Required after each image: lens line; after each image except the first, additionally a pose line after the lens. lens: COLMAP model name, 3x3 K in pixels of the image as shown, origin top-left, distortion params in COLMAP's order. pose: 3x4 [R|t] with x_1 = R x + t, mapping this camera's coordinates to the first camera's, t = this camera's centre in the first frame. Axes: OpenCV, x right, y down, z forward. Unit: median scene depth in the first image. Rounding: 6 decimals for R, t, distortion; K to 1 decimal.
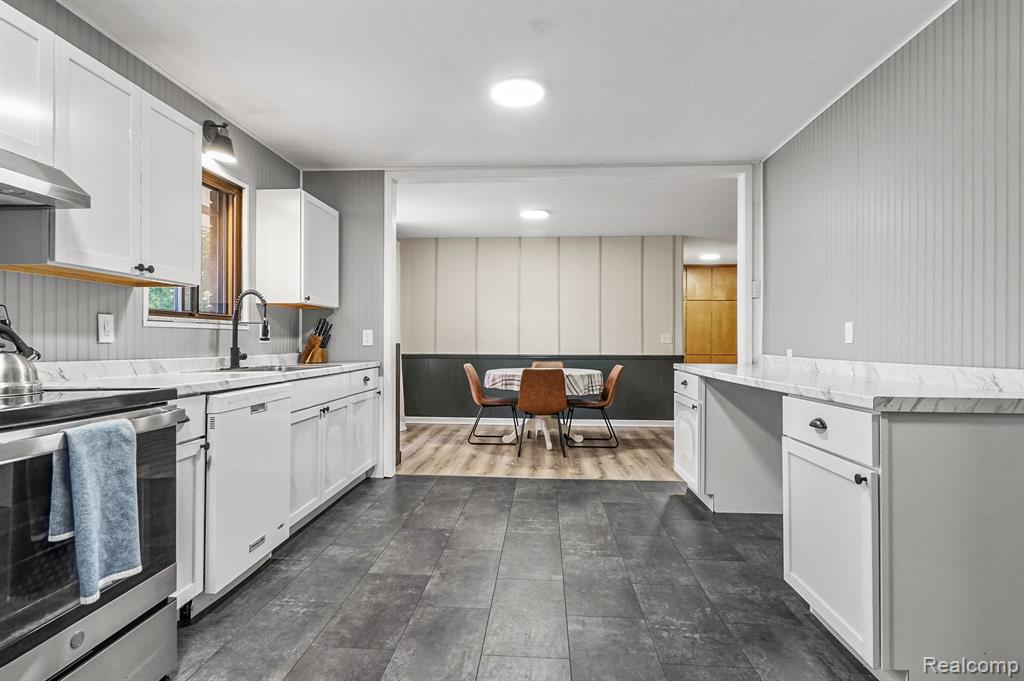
lens RADIAL K [[526.8, 0, 515.5], [0, 526.8, 335.5], [0, 0, 1]] dist [0.002392, -0.000151]
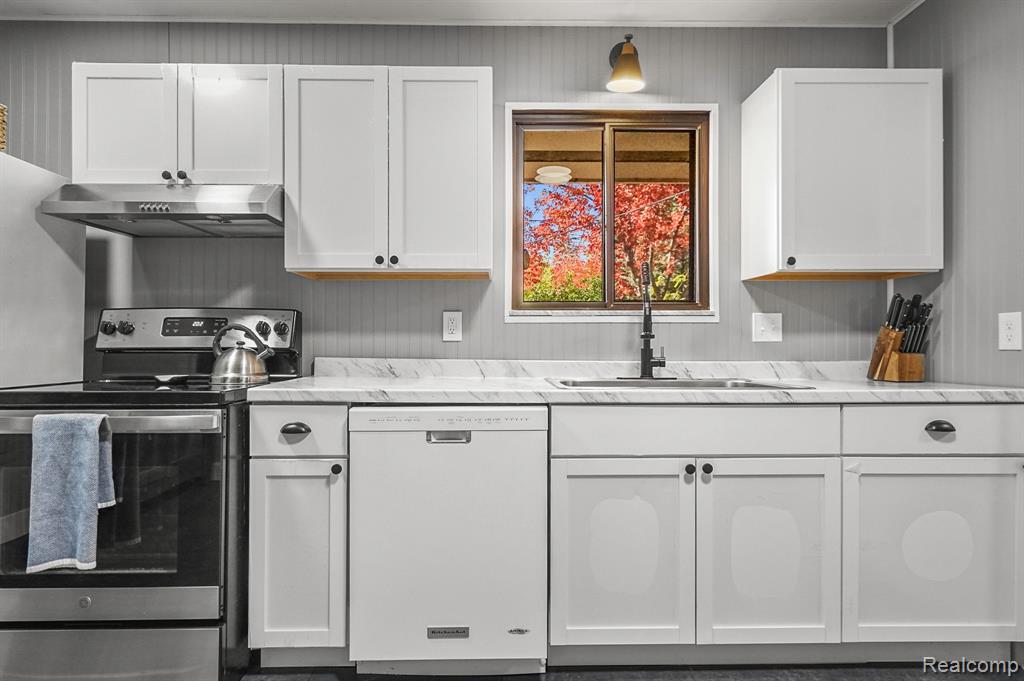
lens RADIAL K [[532.1, 0, 512.0], [0, 532.1, 340.5], [0, 0, 1]] dist [0.000651, -0.000637]
pose [[0.073204, 0.000270, -0.997317, 0.129043], [0.010686, 0.999942, 0.001055, 0.007656], [0.997260, -0.010735, 0.073197, 0.637873]]
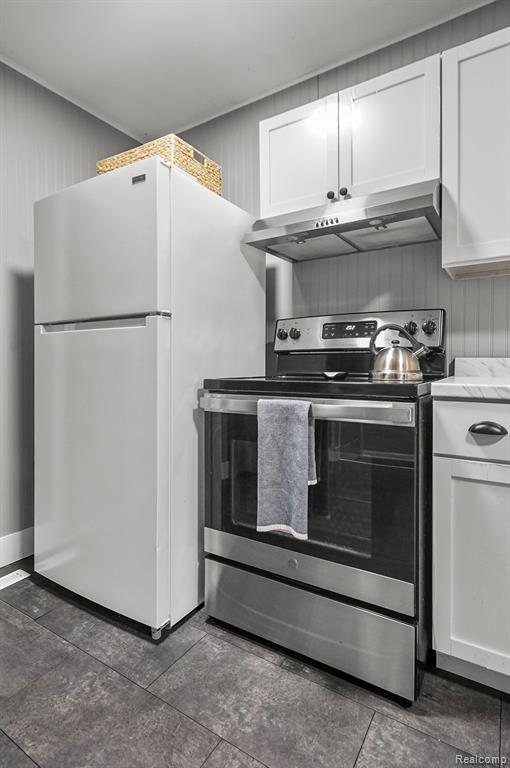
lens RADIAL K [[412.9, 0, 251.5], [0, 412.9, 370.5], [0, 0, 1]] dist [0.000994, 0.000242]
pose [[-0.501576, 0.024819, -0.864757, 0.031333], [0.018954, 0.999664, 0.017698, 0.026802], [0.864906, -0.007514, -0.501878, 0.496362]]
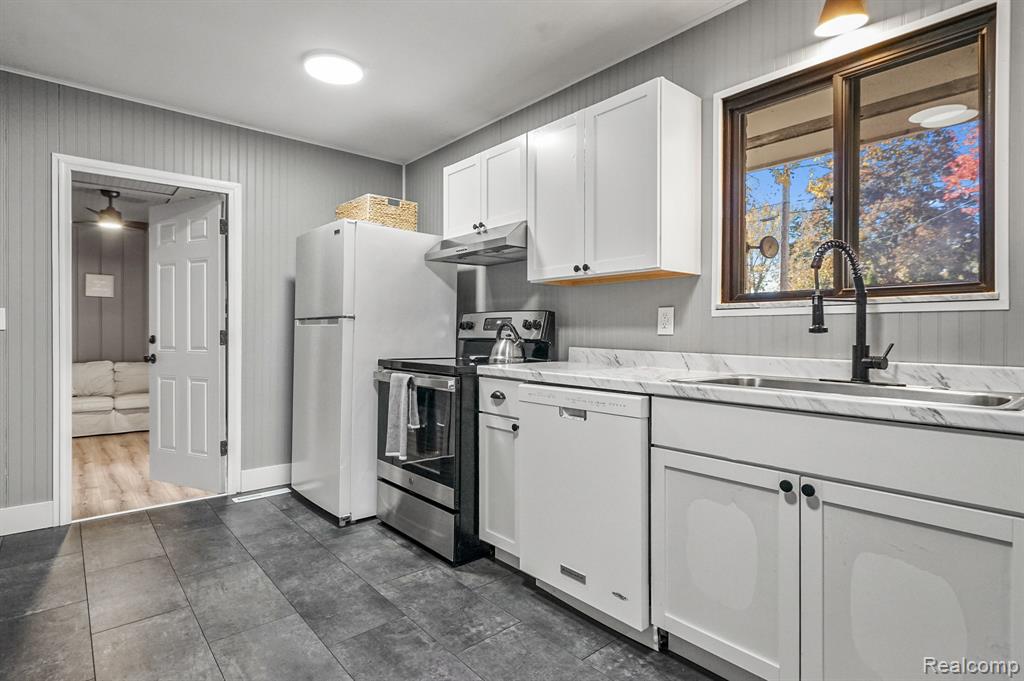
lens RADIAL K [[526.8, 0, 515.5], [0, 526.8, 335.5], [0, 0, 1]] dist [0.002392, -0.000151]
pose [[-0.720002, 0.001676, -0.693970, 0.096522], [0.004787, 0.999985, -0.002552, 0.009899], [0.693955, -0.005159, -0.720000, 0.949055]]
